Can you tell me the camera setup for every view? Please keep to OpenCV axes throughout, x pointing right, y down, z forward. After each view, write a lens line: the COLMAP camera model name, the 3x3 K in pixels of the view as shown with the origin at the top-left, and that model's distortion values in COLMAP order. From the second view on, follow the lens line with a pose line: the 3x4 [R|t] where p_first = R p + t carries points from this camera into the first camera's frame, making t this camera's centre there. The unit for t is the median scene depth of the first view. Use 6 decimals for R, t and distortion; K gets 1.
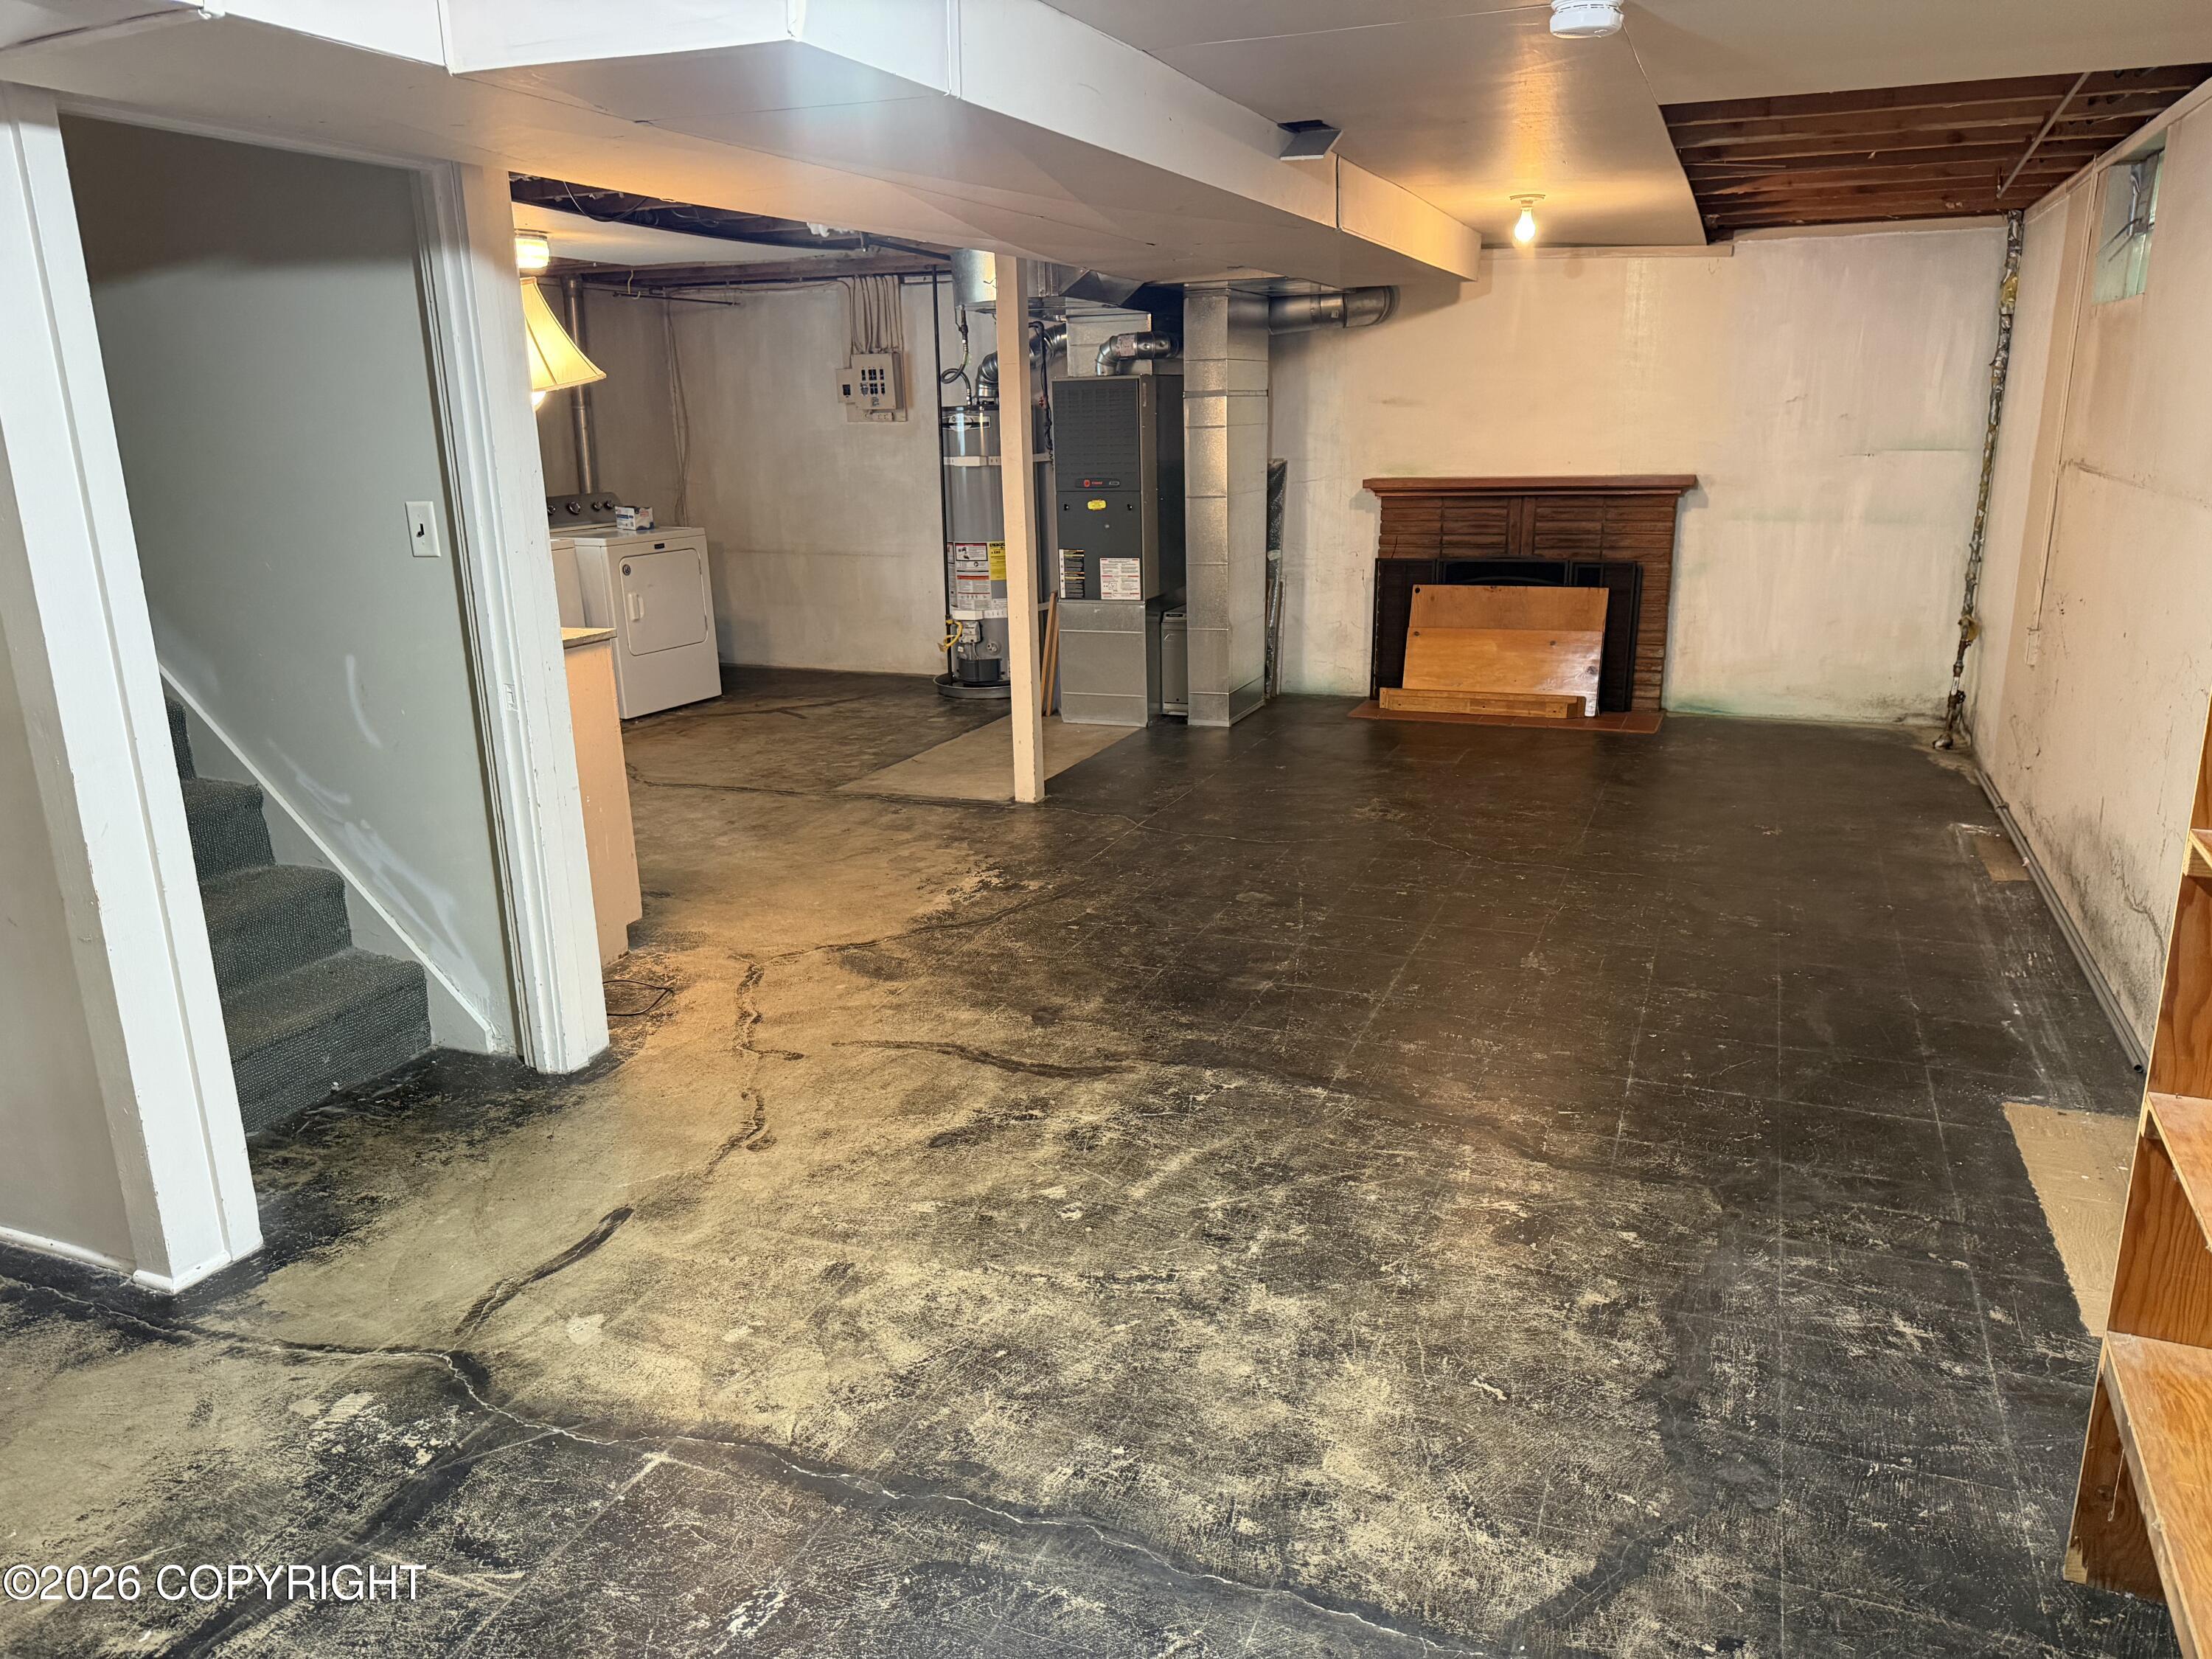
lens RADIAL K [[1536.8, 0, 1126.7], [0, 1536.8, 830.9], [0, 0, 1]] dist [0.087658, -0.117501]
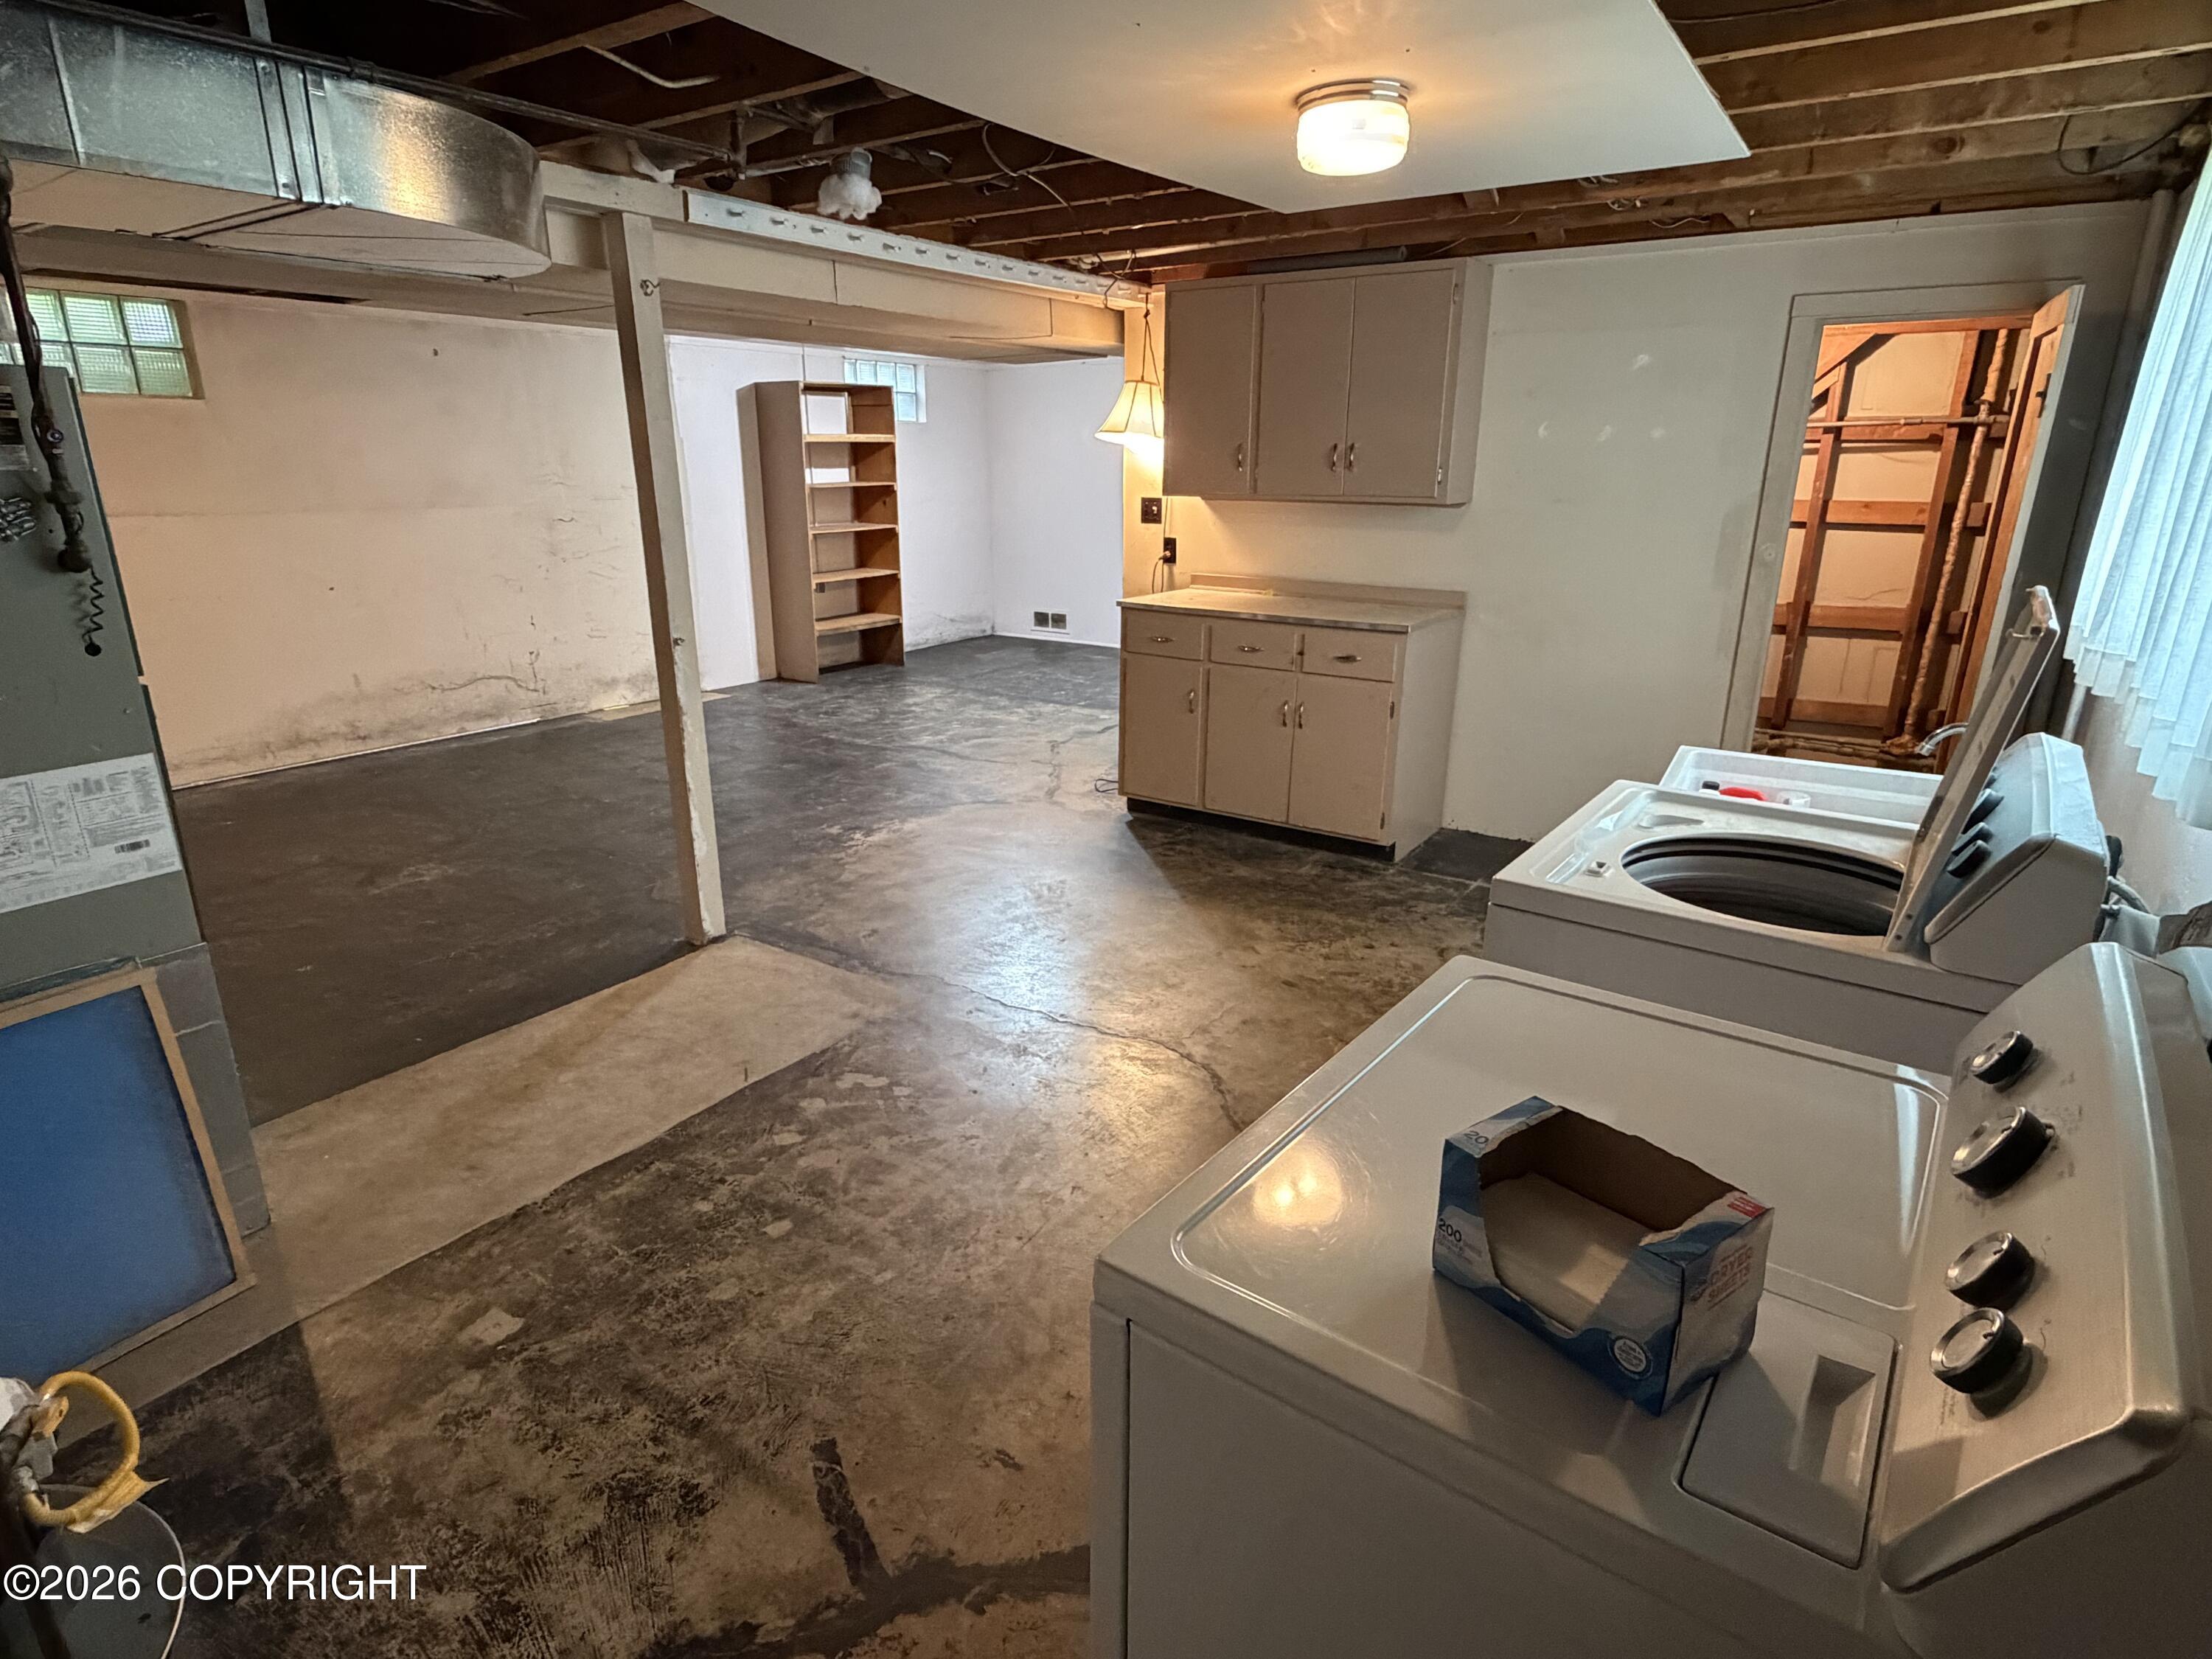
lens RADIAL K [[1186.6, 0, 1088.9], [0, 1186.6, 839.9], [0, 0, 1]] dist [-0.003646, 0.000454]
pose [[-0.974512, -0.052511, 0.218103, -0.659401], [0.075172, 0.839575, 0.538018, -0.645467], [-0.211365, 0.540700, -0.814229, 2.410537]]
